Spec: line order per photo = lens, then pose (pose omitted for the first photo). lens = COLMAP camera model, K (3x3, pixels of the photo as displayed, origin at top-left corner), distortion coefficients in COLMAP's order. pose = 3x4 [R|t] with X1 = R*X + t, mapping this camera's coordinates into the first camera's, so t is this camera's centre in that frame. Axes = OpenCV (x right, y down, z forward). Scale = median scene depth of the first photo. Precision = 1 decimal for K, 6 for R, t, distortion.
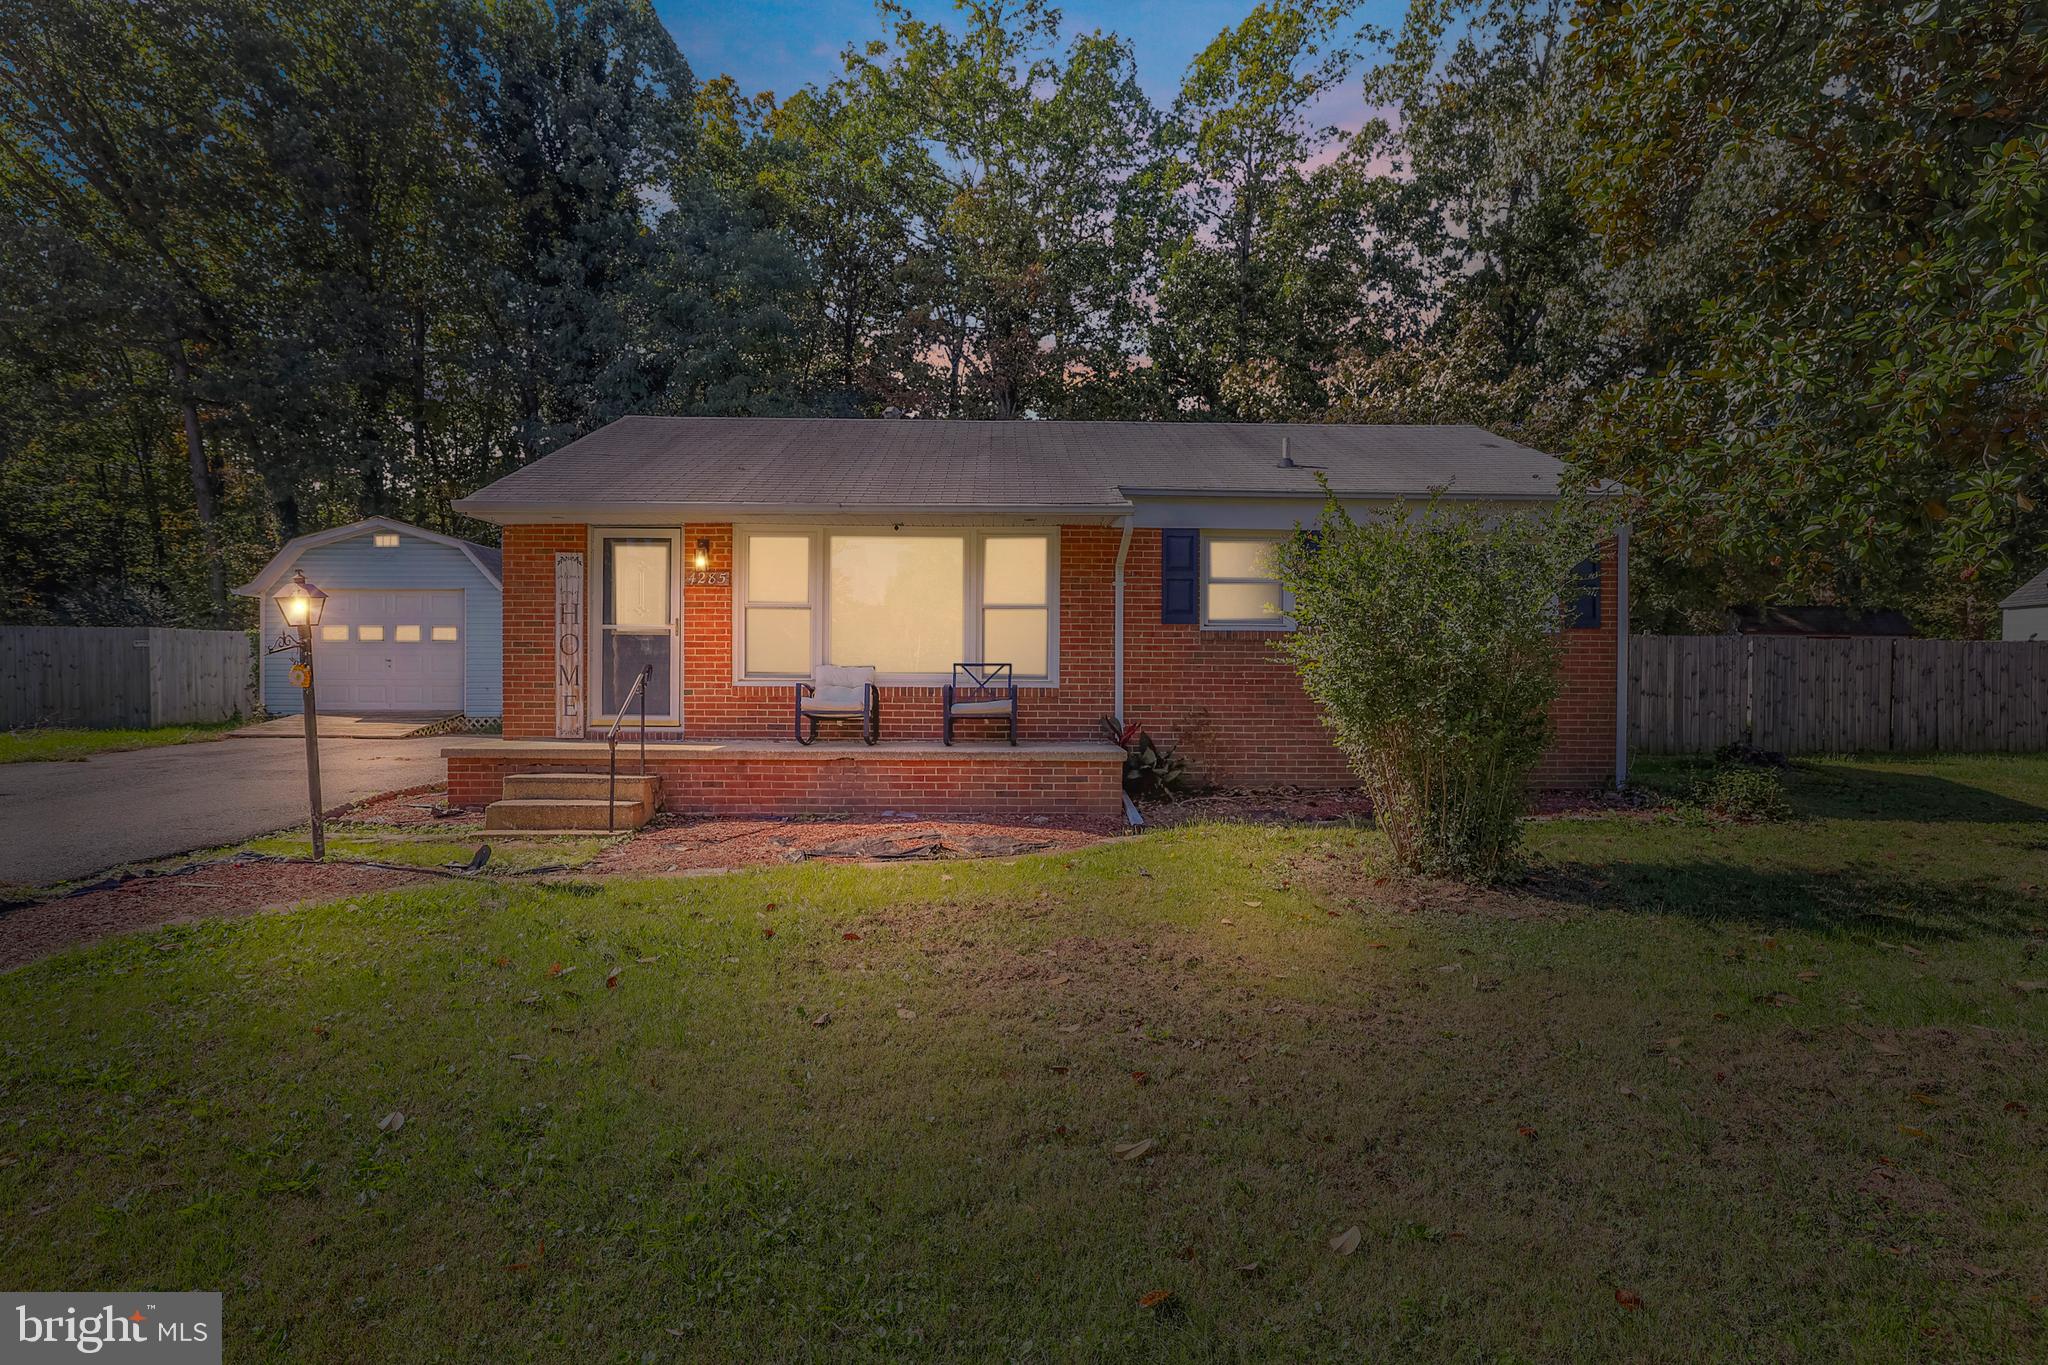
lens RADIAL K [[1066.9, 0, 1021.0], [0, 1066.9, 683.5], [0, 0, 1]] dist [-0.006641, -0.000174]
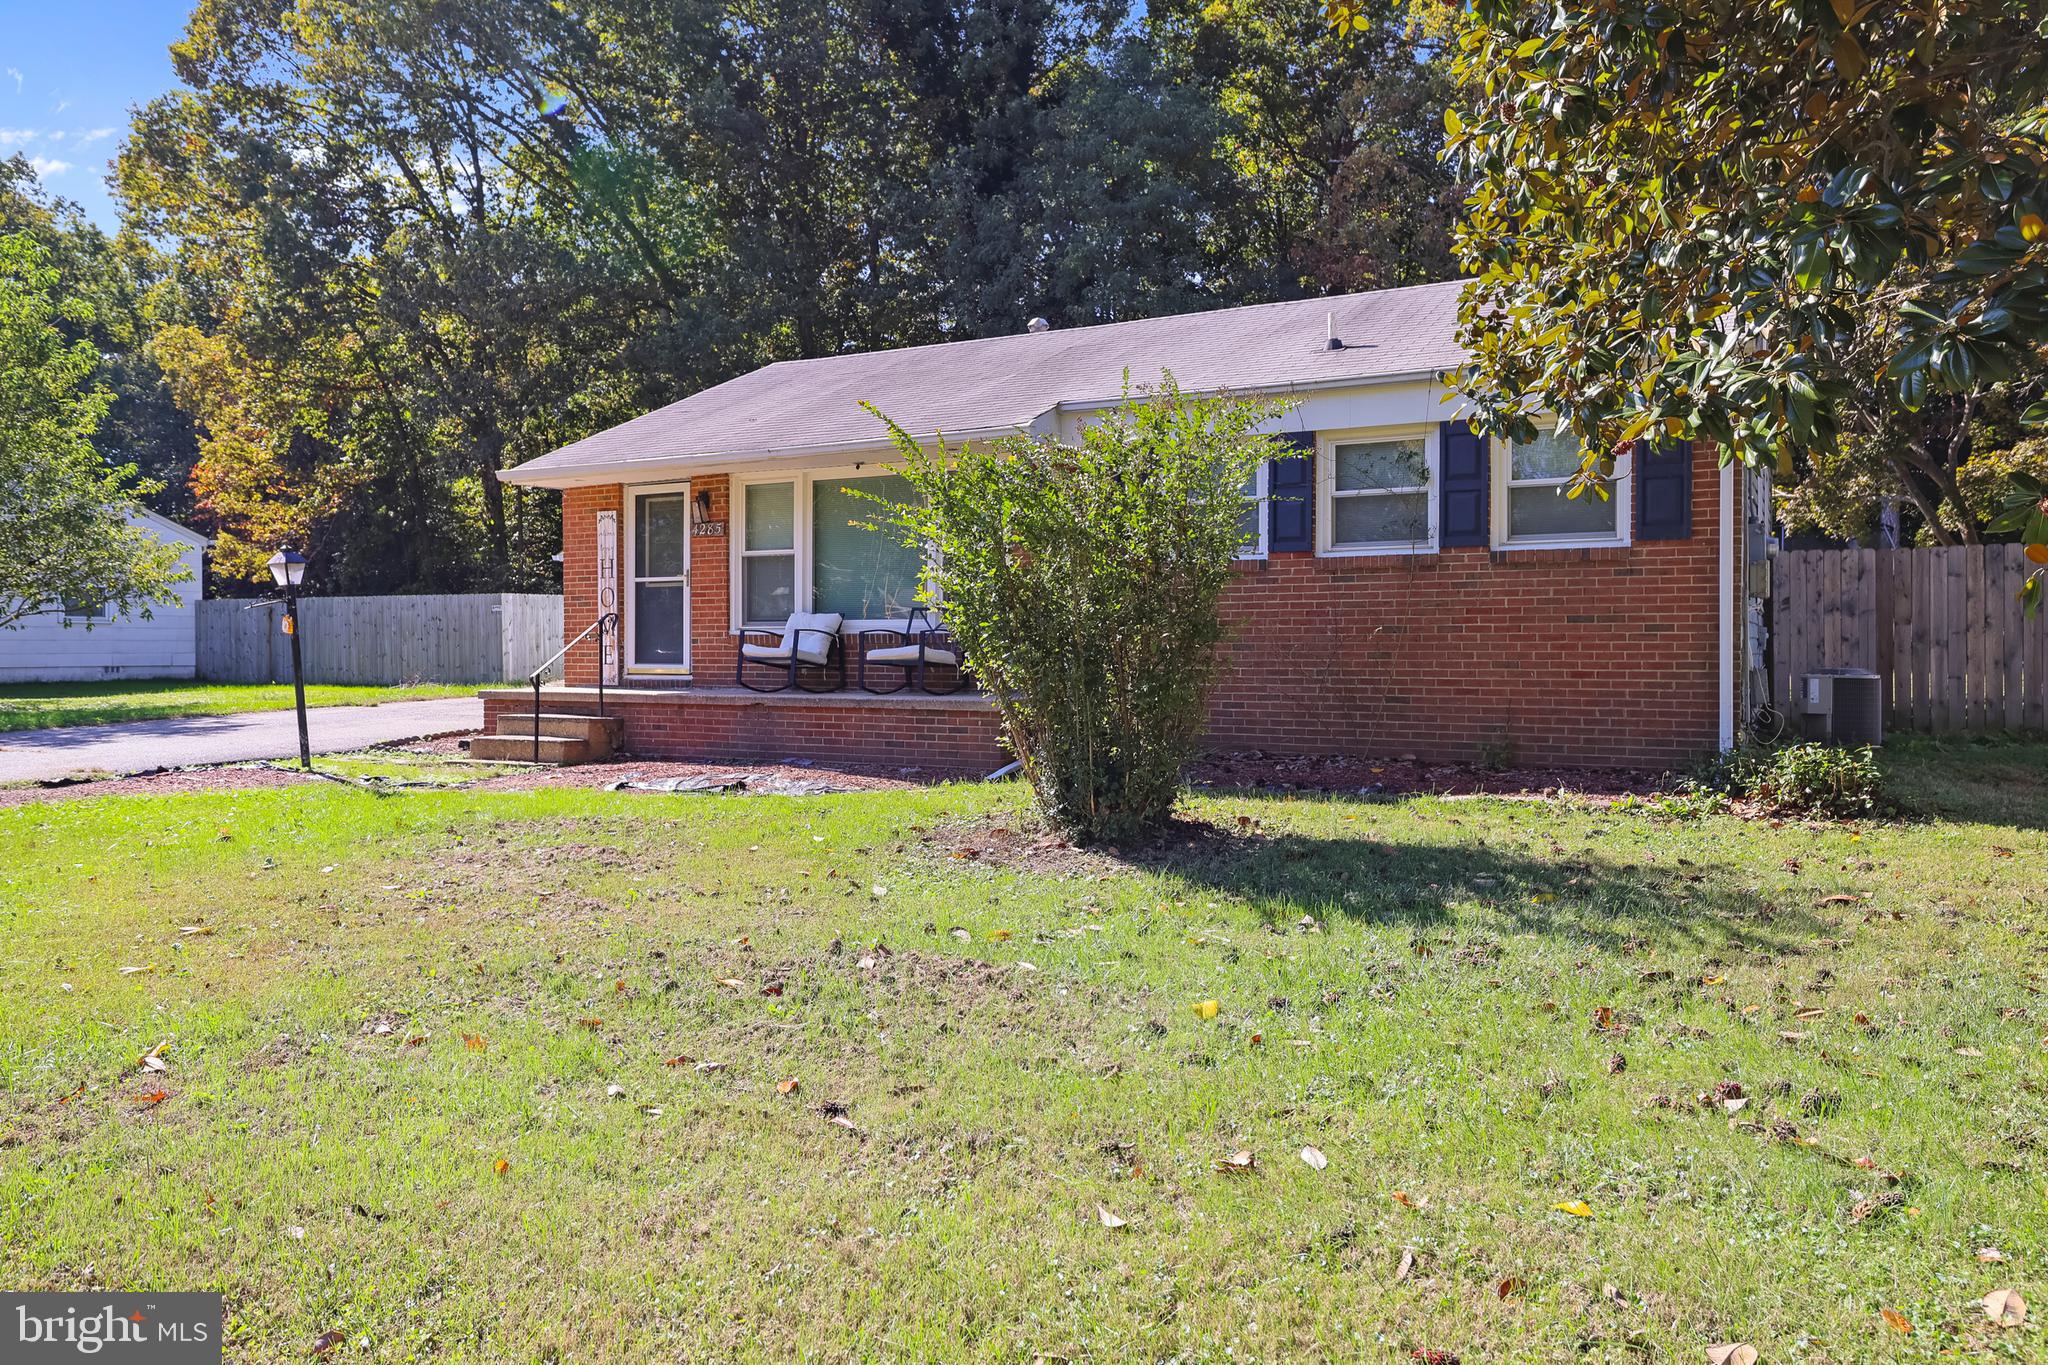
lens RADIAL K [[1459.5, 0, 1020.4], [0, 1459.5, 680.4], [0, 0, 1]] dist [-0.004407, -0.001063]
pose [[0.871654, 0.004275, -0.490103, 0.651544], [0.004825, 0.999839, 0.017302, 0.022814], [0.490098, -0.017446, 0.871493, -0.065120]]
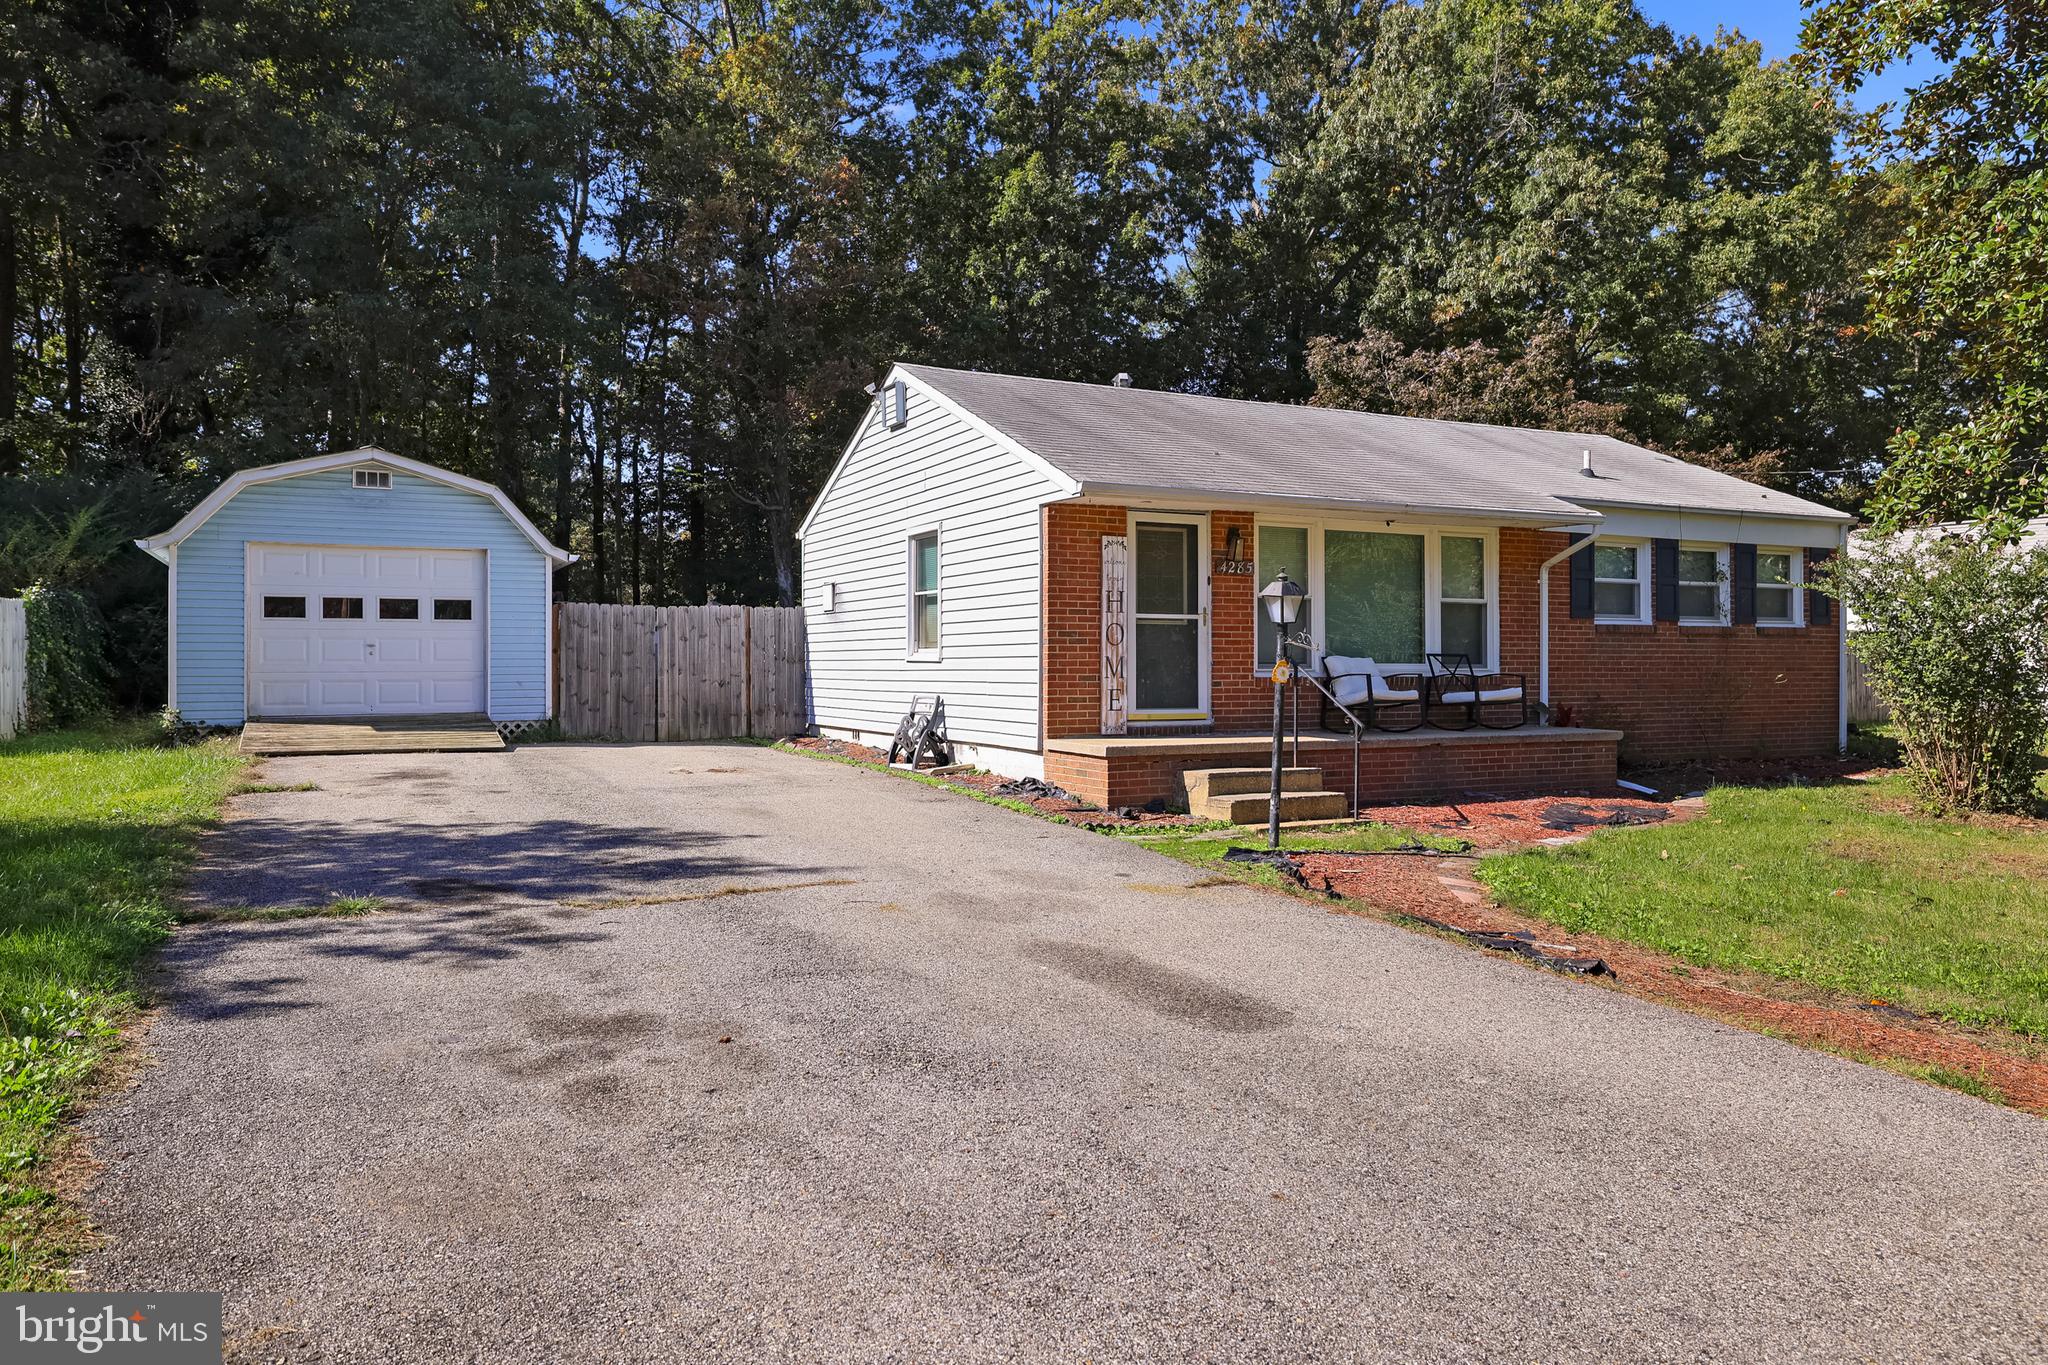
lens RADIAL K [[1391.2, 0, 1025.2], [0, 1391.2, 685.4], [0, 0, 1]] dist [-0.030831, 0.006809]
pose [[0.906075, -0.011653, 0.422957, -1.012881], [0.005575, 0.999863, 0.015605, -0.011511], [-0.423081, -0.011782, 0.906015, -0.074730]]
